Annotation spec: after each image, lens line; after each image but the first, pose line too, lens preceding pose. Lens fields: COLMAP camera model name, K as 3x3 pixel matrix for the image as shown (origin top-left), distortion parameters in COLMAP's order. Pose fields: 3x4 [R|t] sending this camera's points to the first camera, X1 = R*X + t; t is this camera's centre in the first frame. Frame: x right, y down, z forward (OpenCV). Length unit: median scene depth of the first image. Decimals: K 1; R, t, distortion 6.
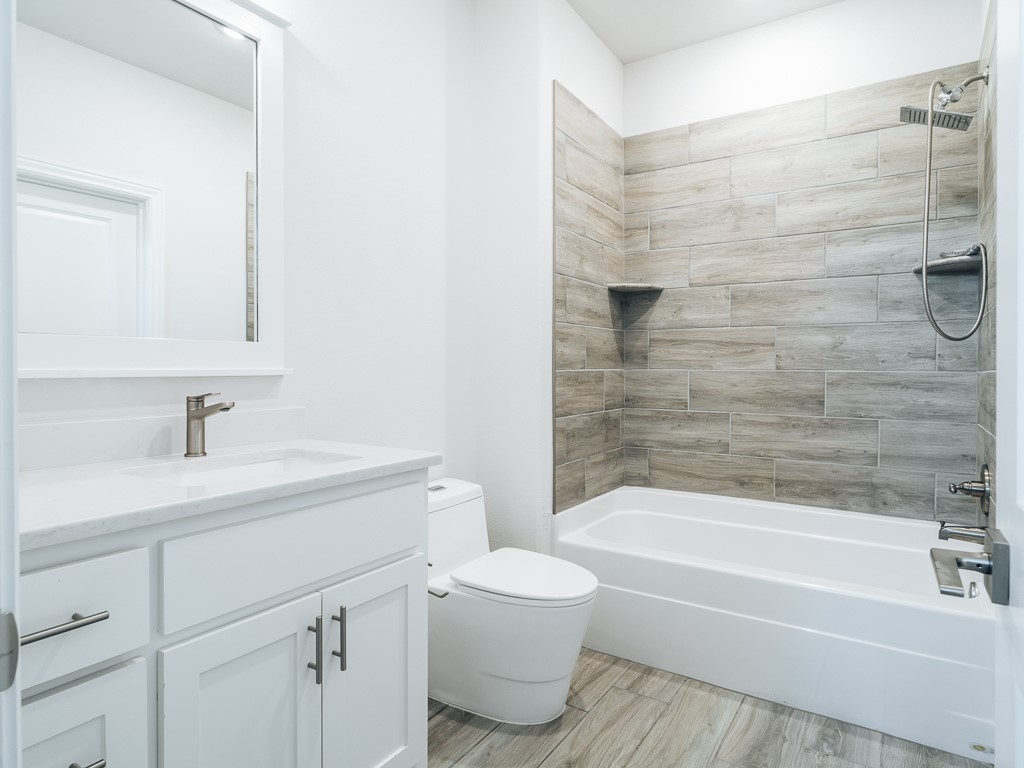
lens RADIAL K [[590.1, 0, 512.8], [0, 590.1, 380.1], [0, 0, 1]] dist [-0.014554, 0.004271]
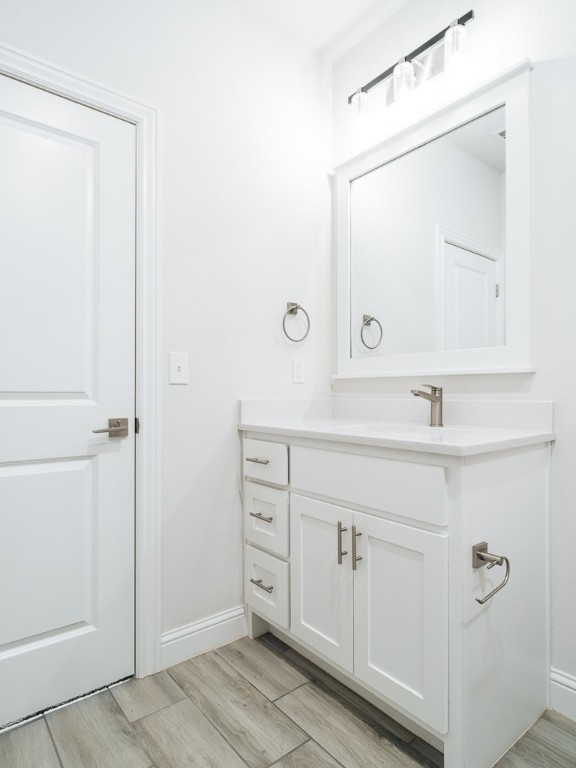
lens RADIAL K [[442.6, 0, 290.9], [0, 442.6, 391.1], [0, 0, 1]] dist [-0.014554, 0.004271]
pose [[-0.338266, -0.007448, -0.941021, 0.733766], [-0.006500, 0.999963, -0.005577, 0.048028], [0.941028, 0.004230, -0.338302, 1.105152]]
